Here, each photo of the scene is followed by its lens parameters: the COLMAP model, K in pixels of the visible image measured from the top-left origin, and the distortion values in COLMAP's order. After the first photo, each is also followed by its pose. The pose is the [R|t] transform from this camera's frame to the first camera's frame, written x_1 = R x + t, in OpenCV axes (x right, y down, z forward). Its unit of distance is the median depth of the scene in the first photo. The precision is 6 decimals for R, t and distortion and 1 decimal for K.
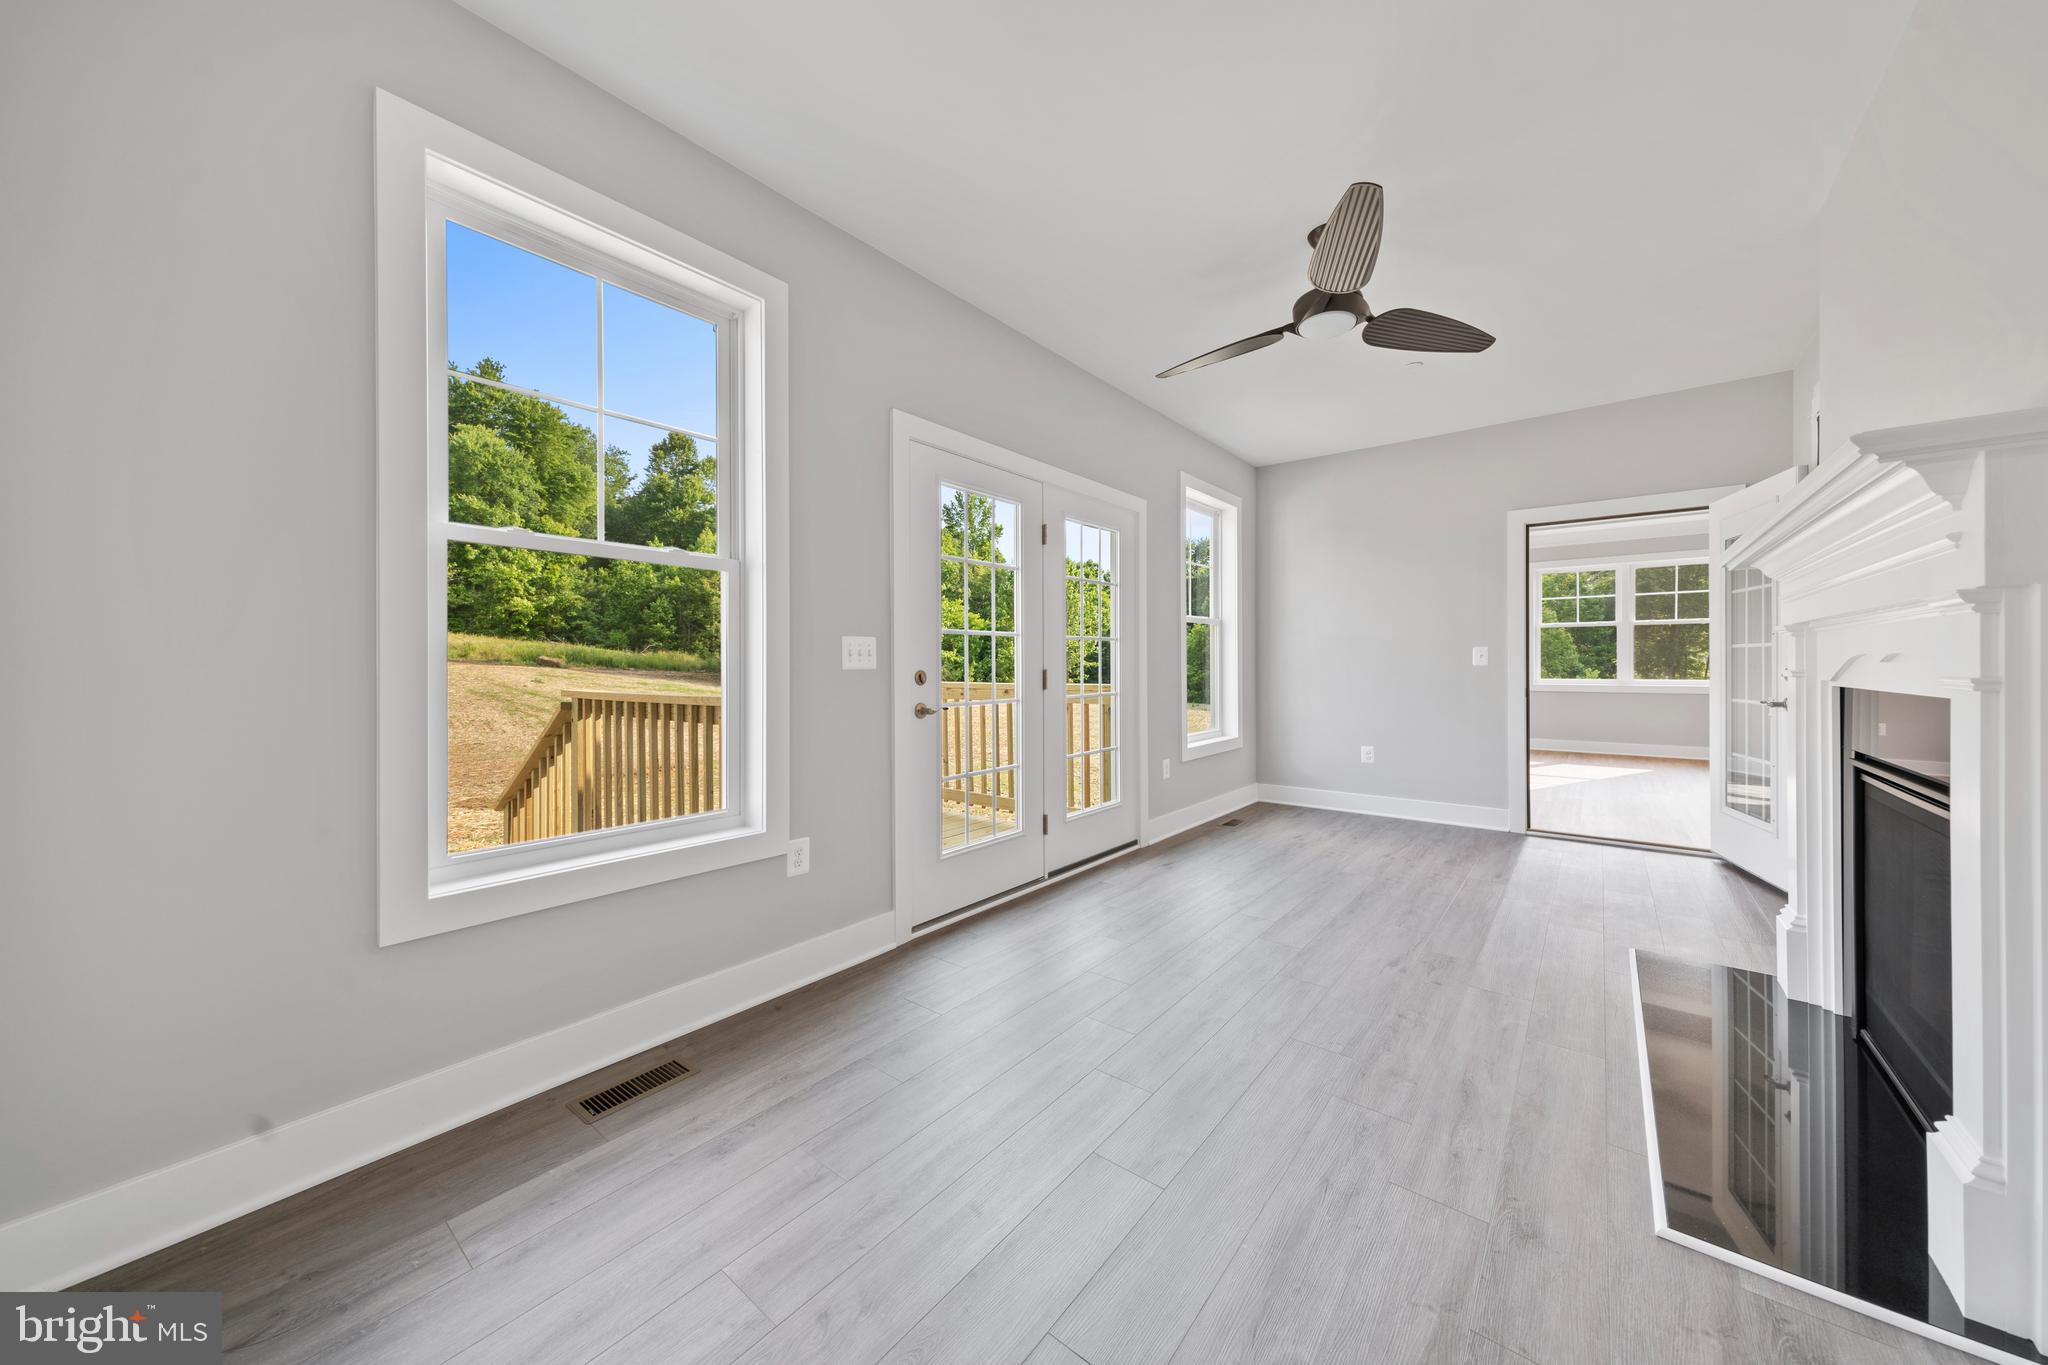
lens RADIAL K [[713.6, 0, 1034.1], [0, 713.6, 662.2], [0, 0, 1]] dist [0.009674, -0.000384]
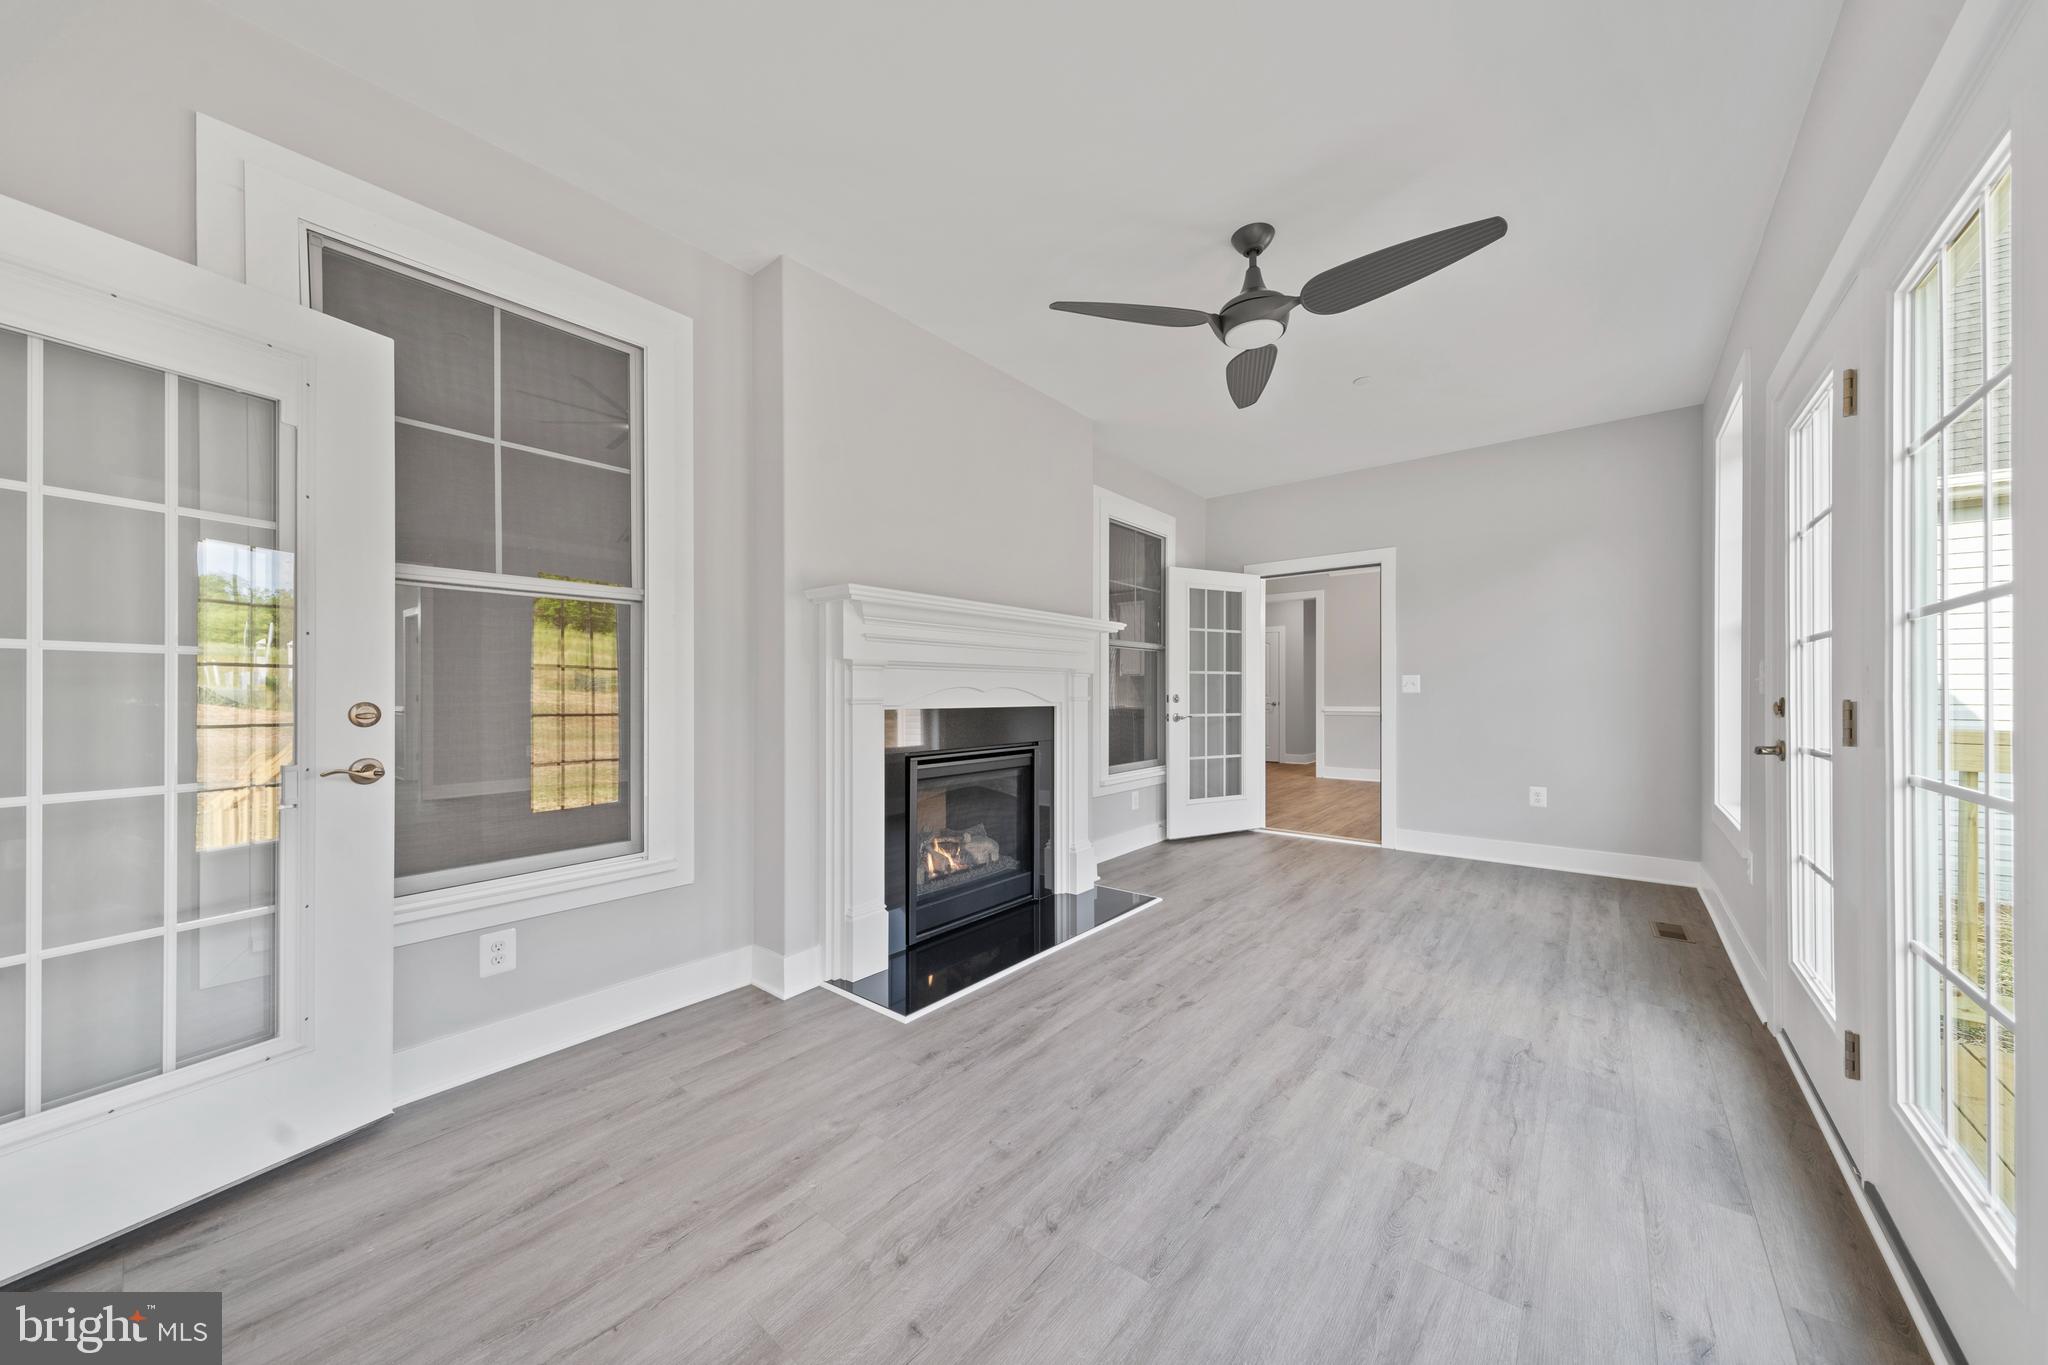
lens RADIAL K [[713.6, 0, 1028.3], [0, 713.6, 687.0], [0, 0, 1]] dist [0.009674, -0.000384]
pose [[-0.999847, 0.006958, 0.016051, 0.715596], [0.006846, 0.999952, -0.007017, -0.000984], [-0.016100, -0.006906, -0.999847, 2.022053]]
